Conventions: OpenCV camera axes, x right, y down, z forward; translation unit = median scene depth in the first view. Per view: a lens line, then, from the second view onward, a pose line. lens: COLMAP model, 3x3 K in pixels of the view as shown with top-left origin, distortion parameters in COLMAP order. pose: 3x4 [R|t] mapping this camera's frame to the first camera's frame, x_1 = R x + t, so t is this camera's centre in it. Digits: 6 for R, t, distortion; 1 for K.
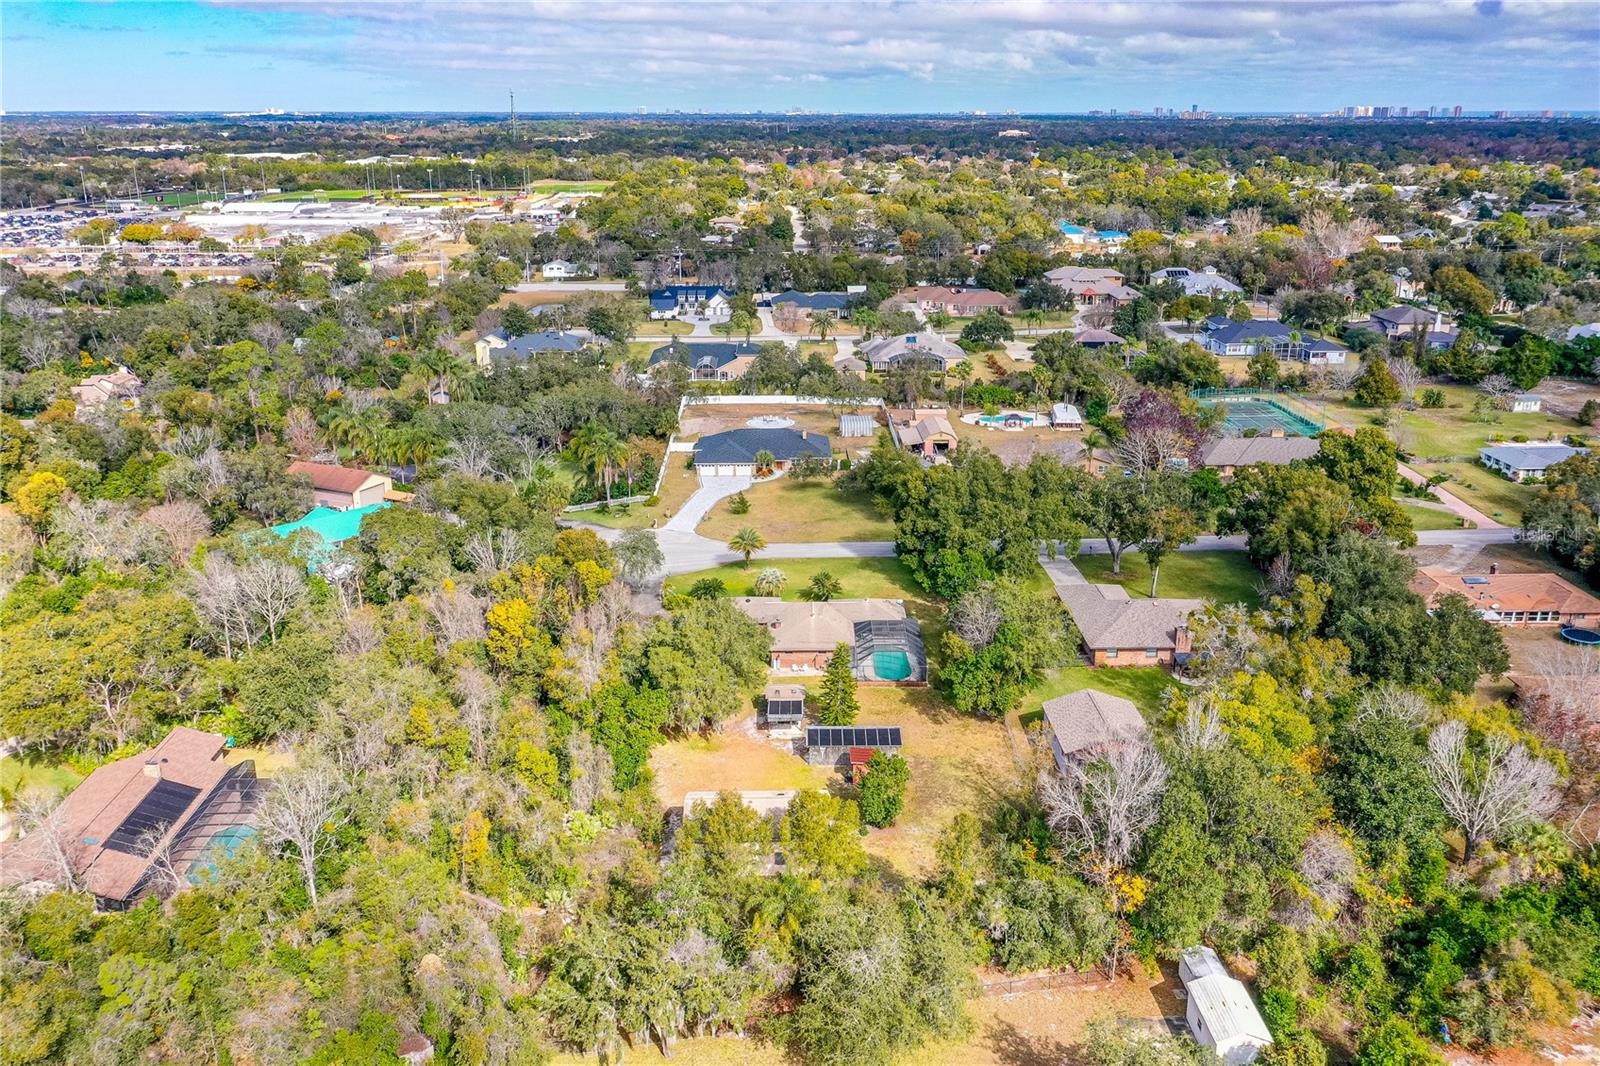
lens RADIAL K [[1296.4, 0, 770.2], [0, 1296.4, 569.3], [0, 0, 1]] dist [0.002625, 0.001937]
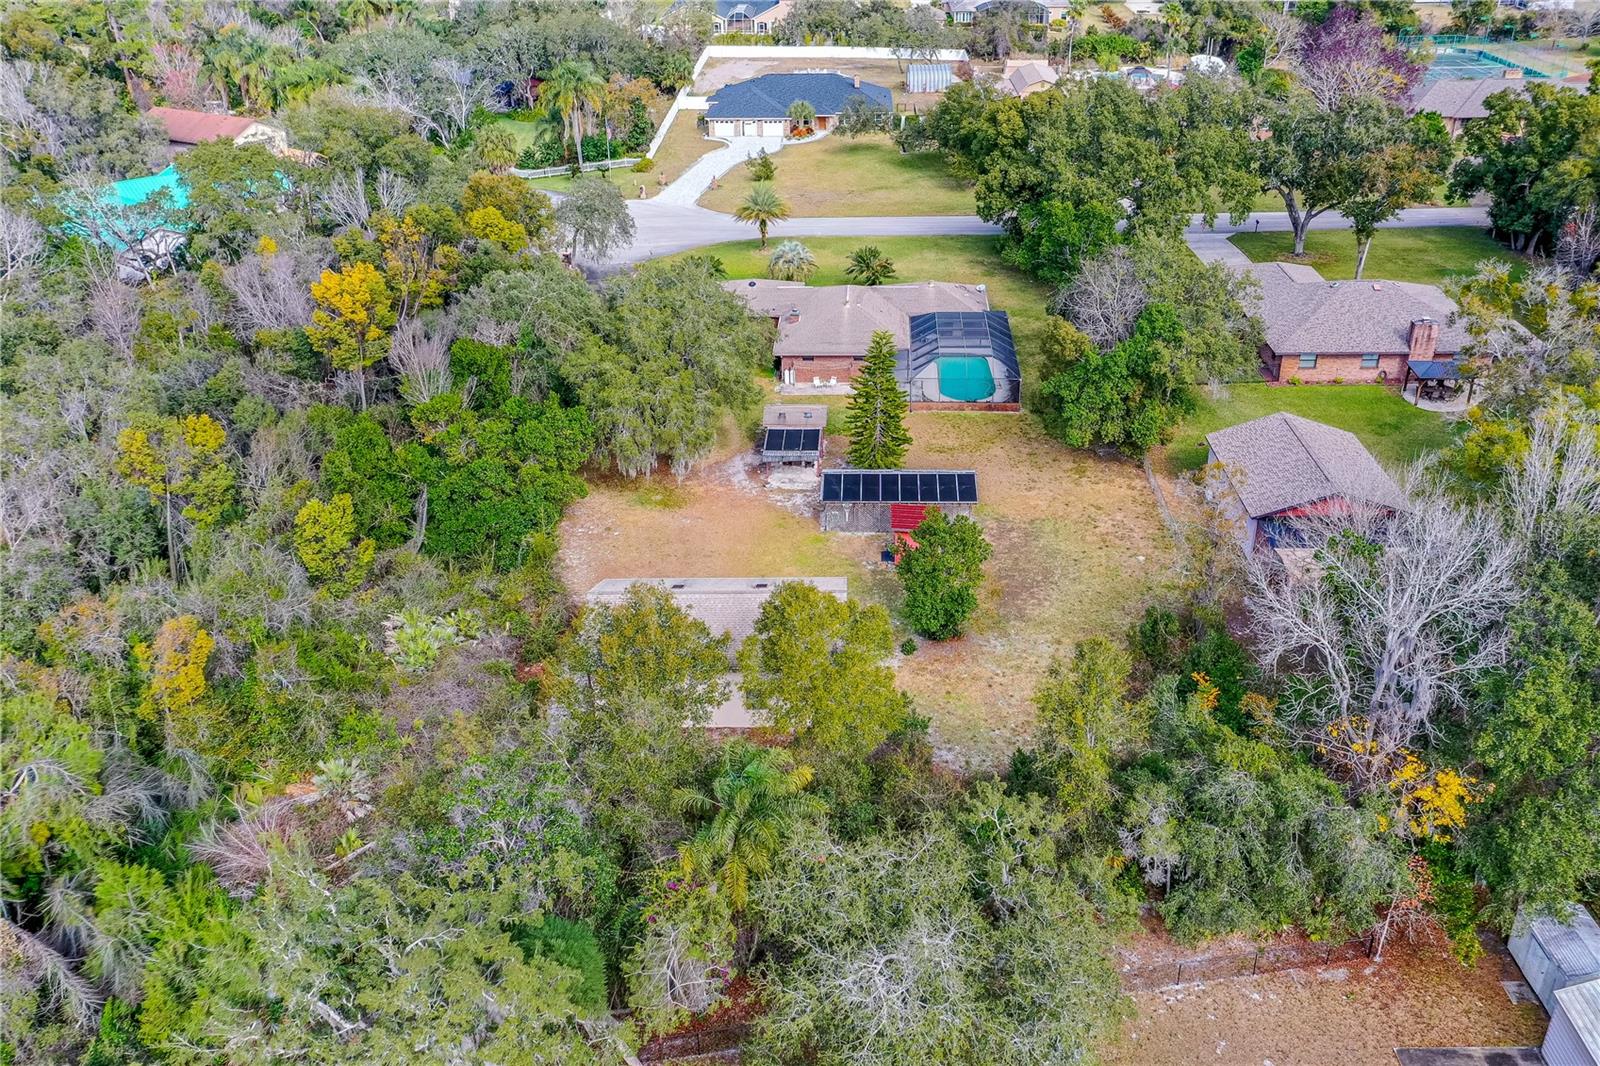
lens RADIAL K [[1414.1, 0, 804.5], [0, 1414.1, 508.5], [0, 0, 1]] dist [0.026660, 0.006823]
pose [[0.999674, 0.007409, -0.024450, 0.030138], [-0.003867, 0.989881, 0.141850, 0.037208], [0.025253, -0.141709, 0.989586, 0.279029]]
